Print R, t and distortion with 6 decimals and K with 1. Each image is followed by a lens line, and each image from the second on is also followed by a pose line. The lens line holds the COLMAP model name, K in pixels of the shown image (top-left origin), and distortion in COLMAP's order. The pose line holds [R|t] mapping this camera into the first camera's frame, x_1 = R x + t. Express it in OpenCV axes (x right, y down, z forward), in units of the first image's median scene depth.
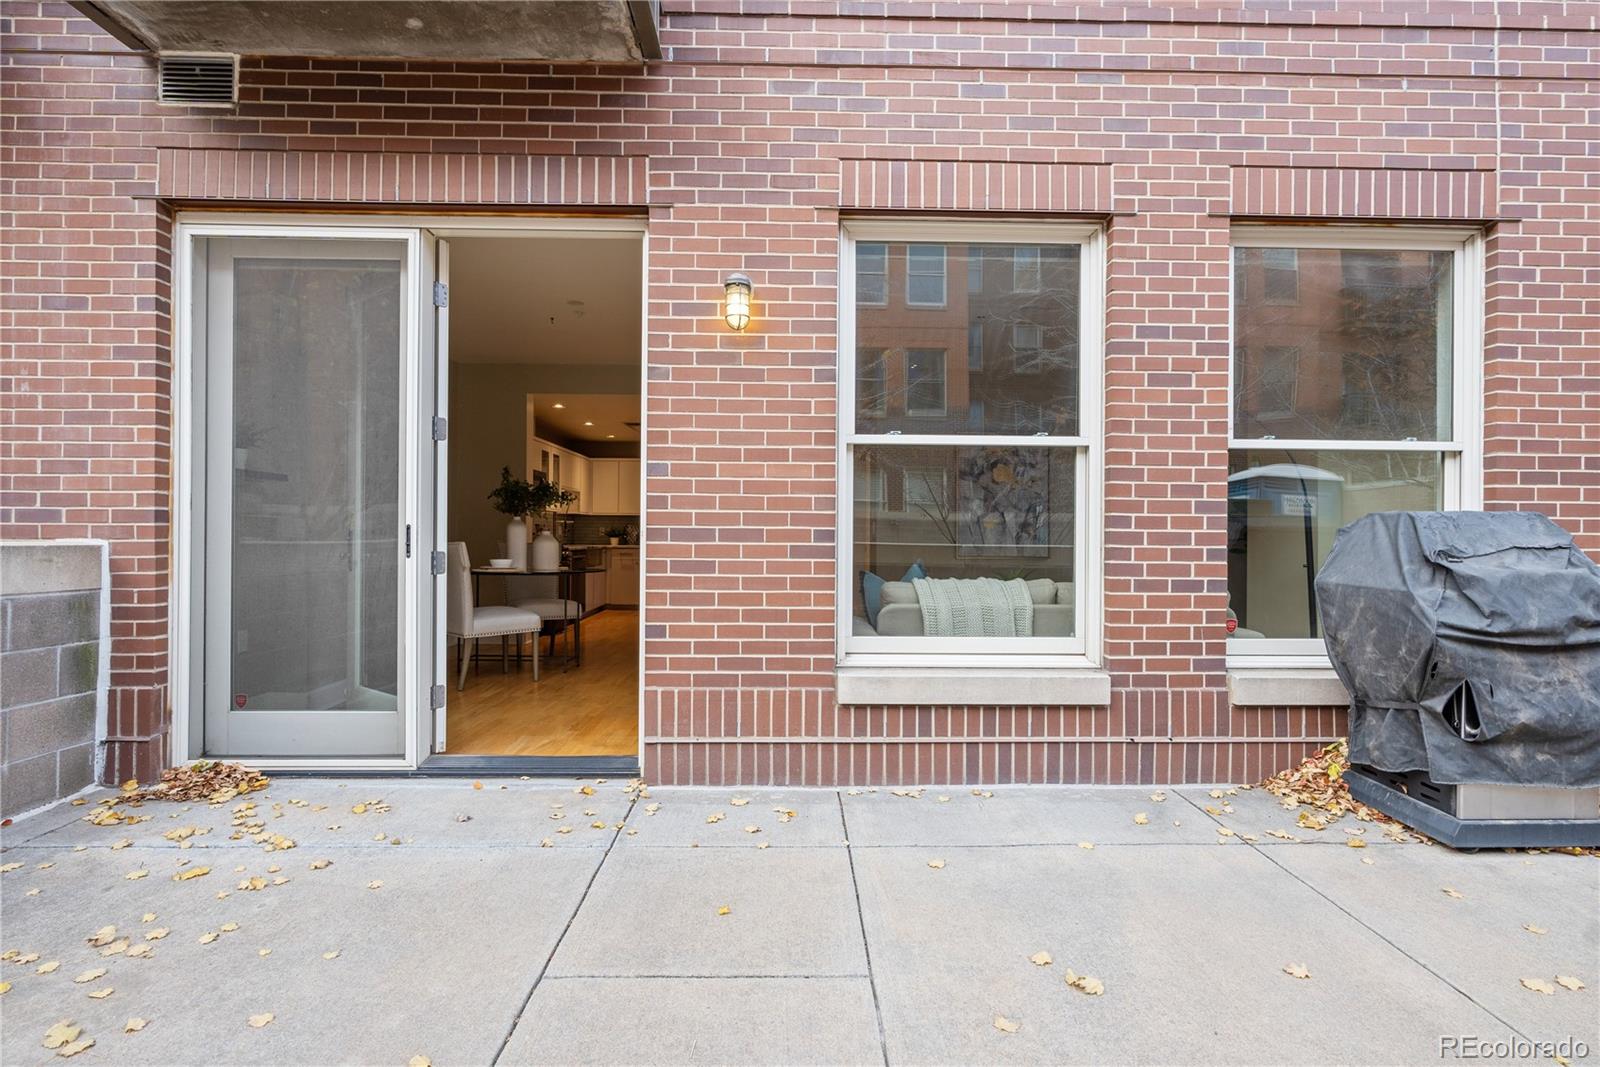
lens RADIAL K [[824.1, 0, 808.1], [0, 824.1, 534.7], [0, 0, 1]] dist [0.004744, 0.000040]
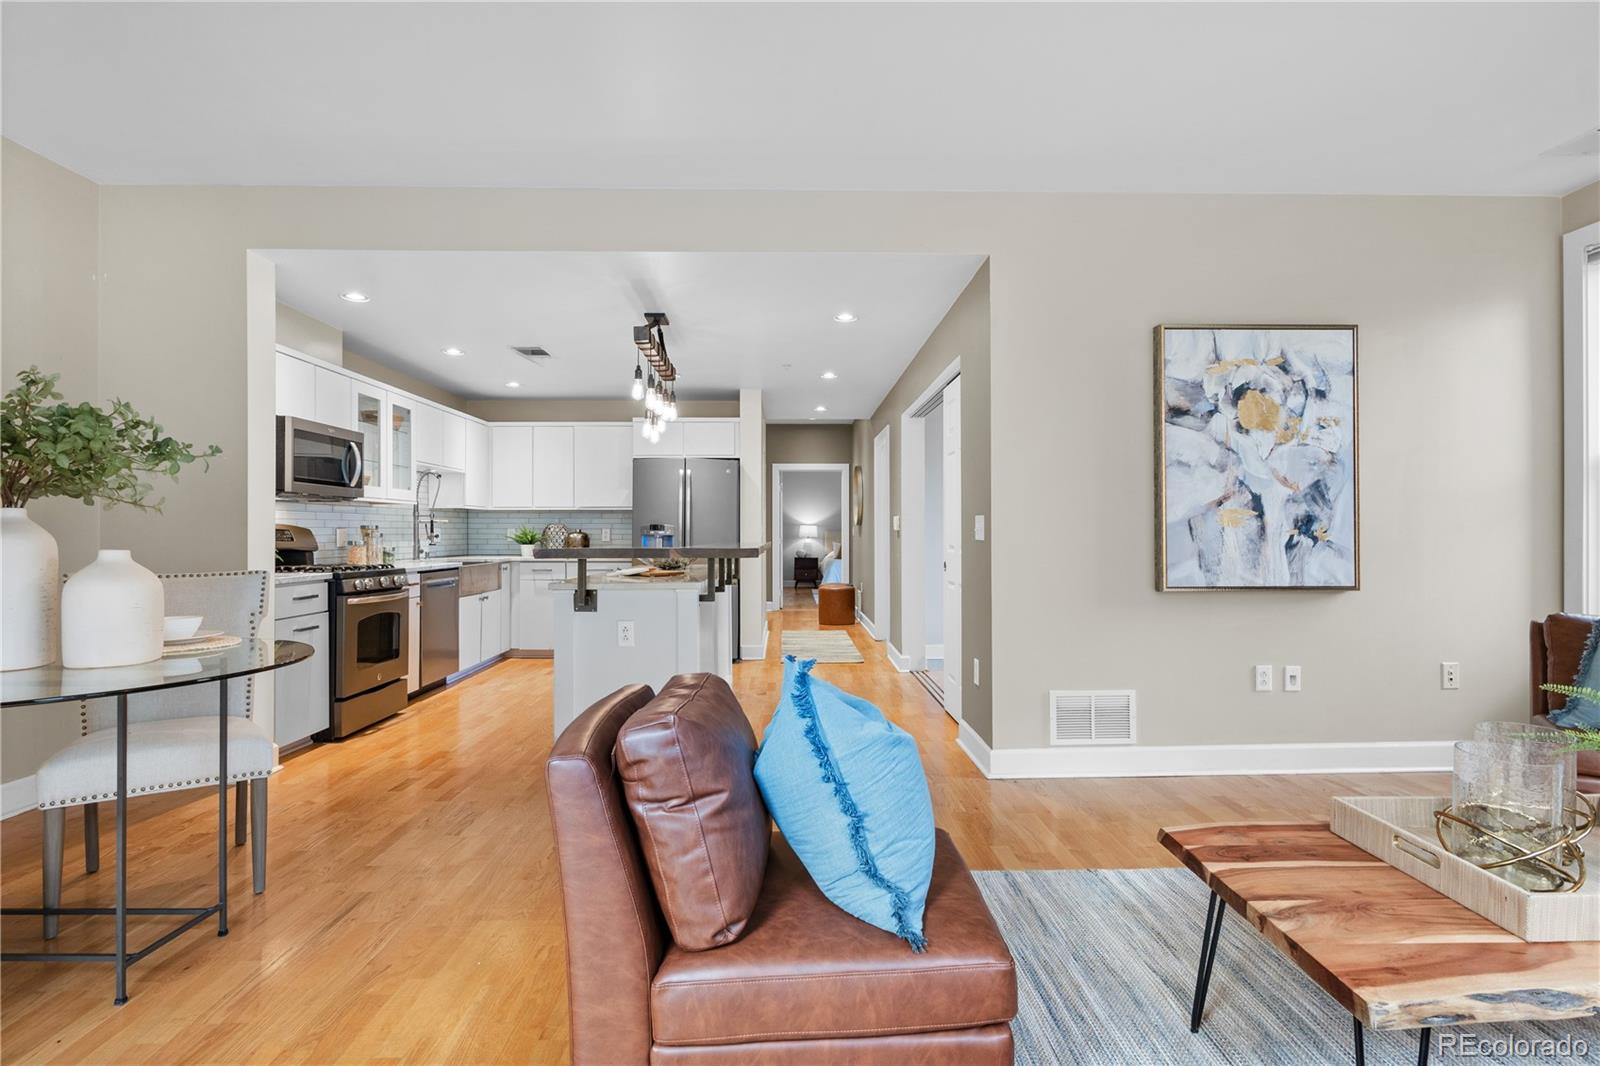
lens RADIAL K [[824.1, 0, 798.6], [0, 824.1, 532.8], [0, 0, 1]] dist [0.004744, 0.000040]
pose [[0.999972, -0.007486, -0.000805, -0.029574], [0.007485, 0.999971, -0.001481, -0.005518], [0.000816, 0.001475, 0.999999, 0.522978]]
